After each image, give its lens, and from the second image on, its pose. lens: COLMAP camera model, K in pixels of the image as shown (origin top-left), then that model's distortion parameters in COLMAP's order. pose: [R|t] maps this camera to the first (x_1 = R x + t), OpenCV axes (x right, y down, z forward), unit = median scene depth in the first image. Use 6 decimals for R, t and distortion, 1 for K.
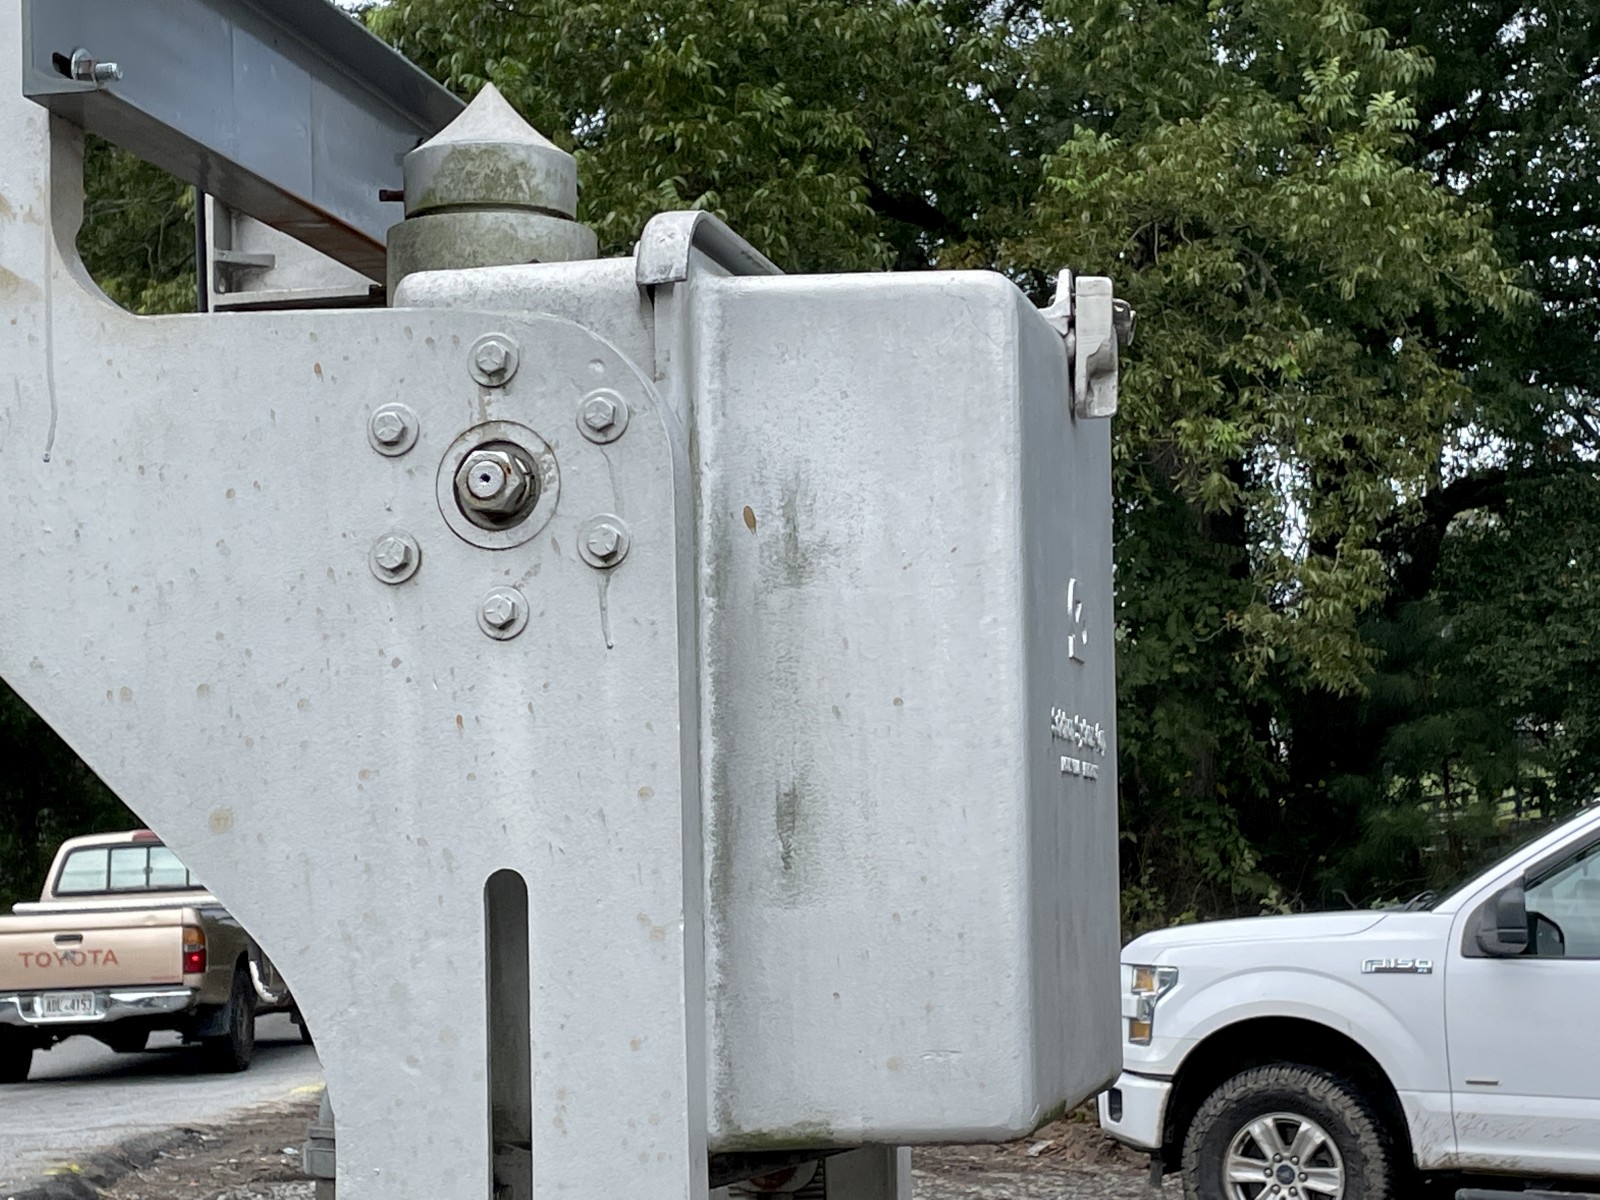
lens RADIAL K [[3077.3, 0, 801.3], [0, 3077.3, 601.7], [0, 0, 1]] dist [0.113447, 0.116427]
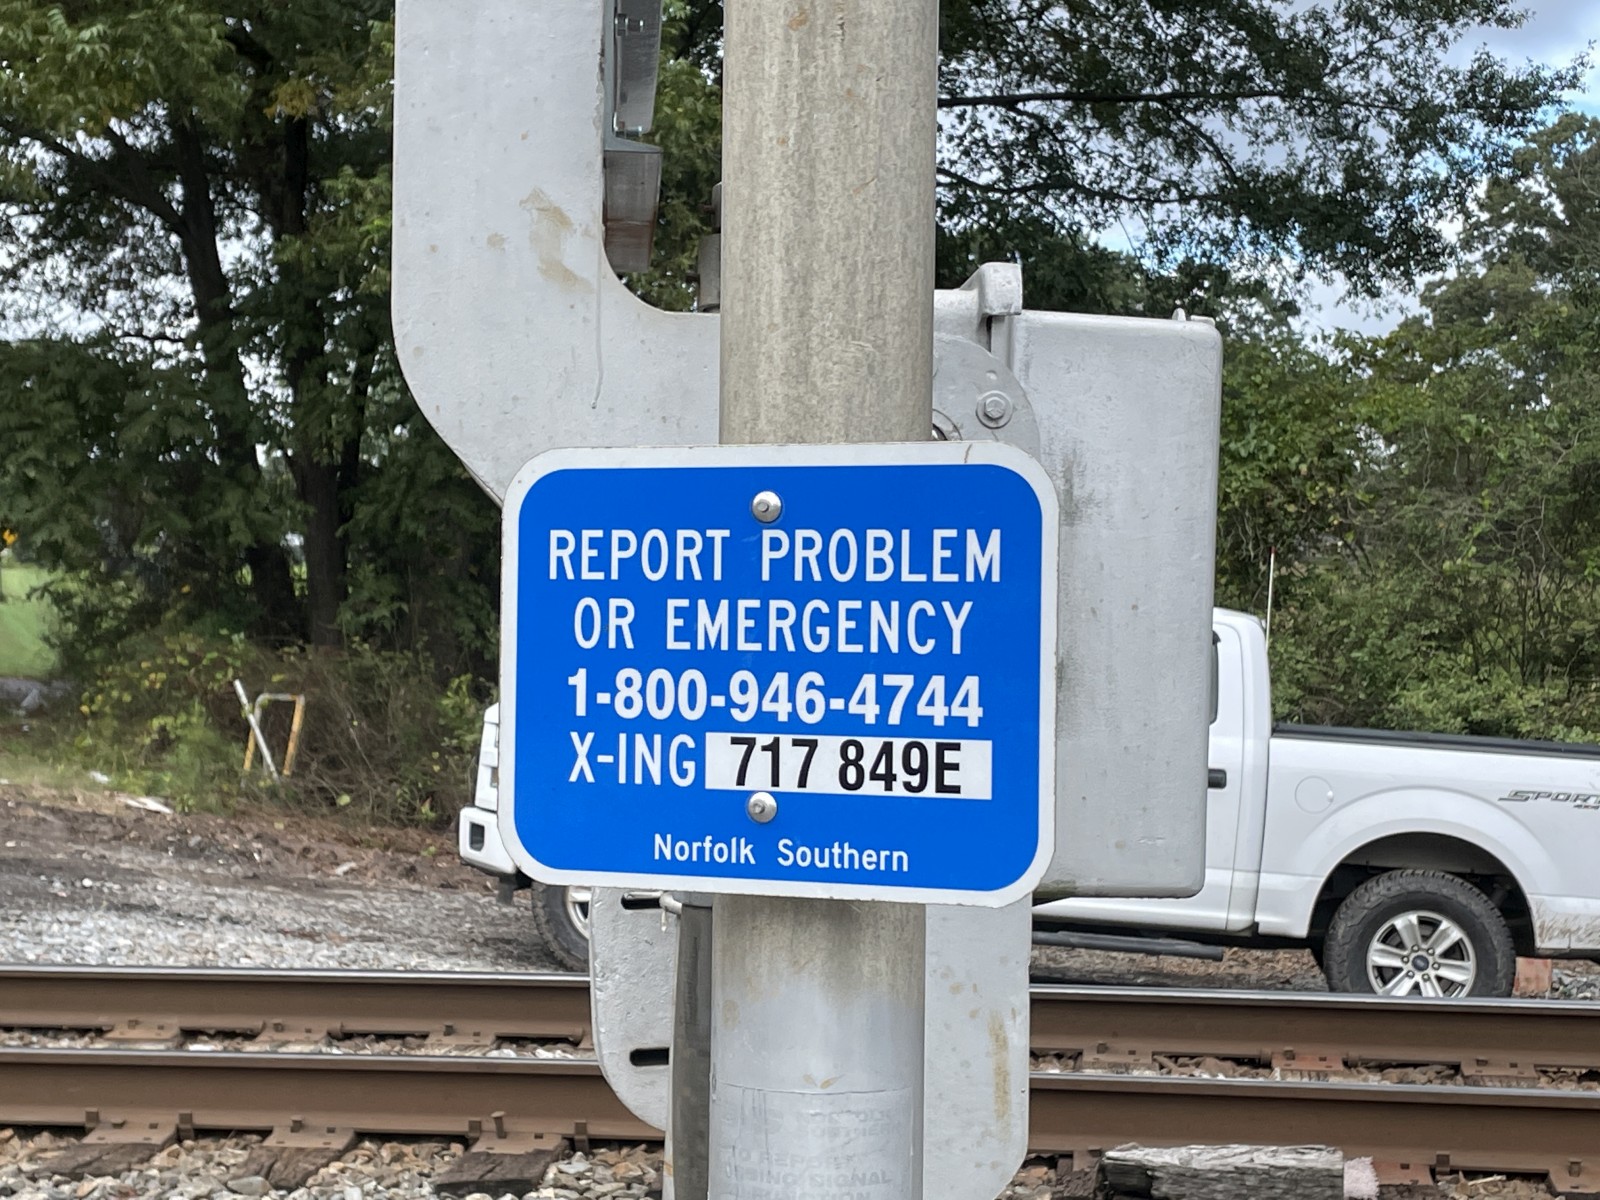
lens RADIAL K [[2687.4, 0, 800.0], [0, 2687.4, 600.0], [0, 0, 1]] dist [0.034235, 0.101495]
pose [[0.955876, 0.050725, 0.289357, -0.502698], [-0.072487, 0.995250, 0.064986, -0.044367], [-0.284686, -0.083093, 0.955013, -0.208733]]
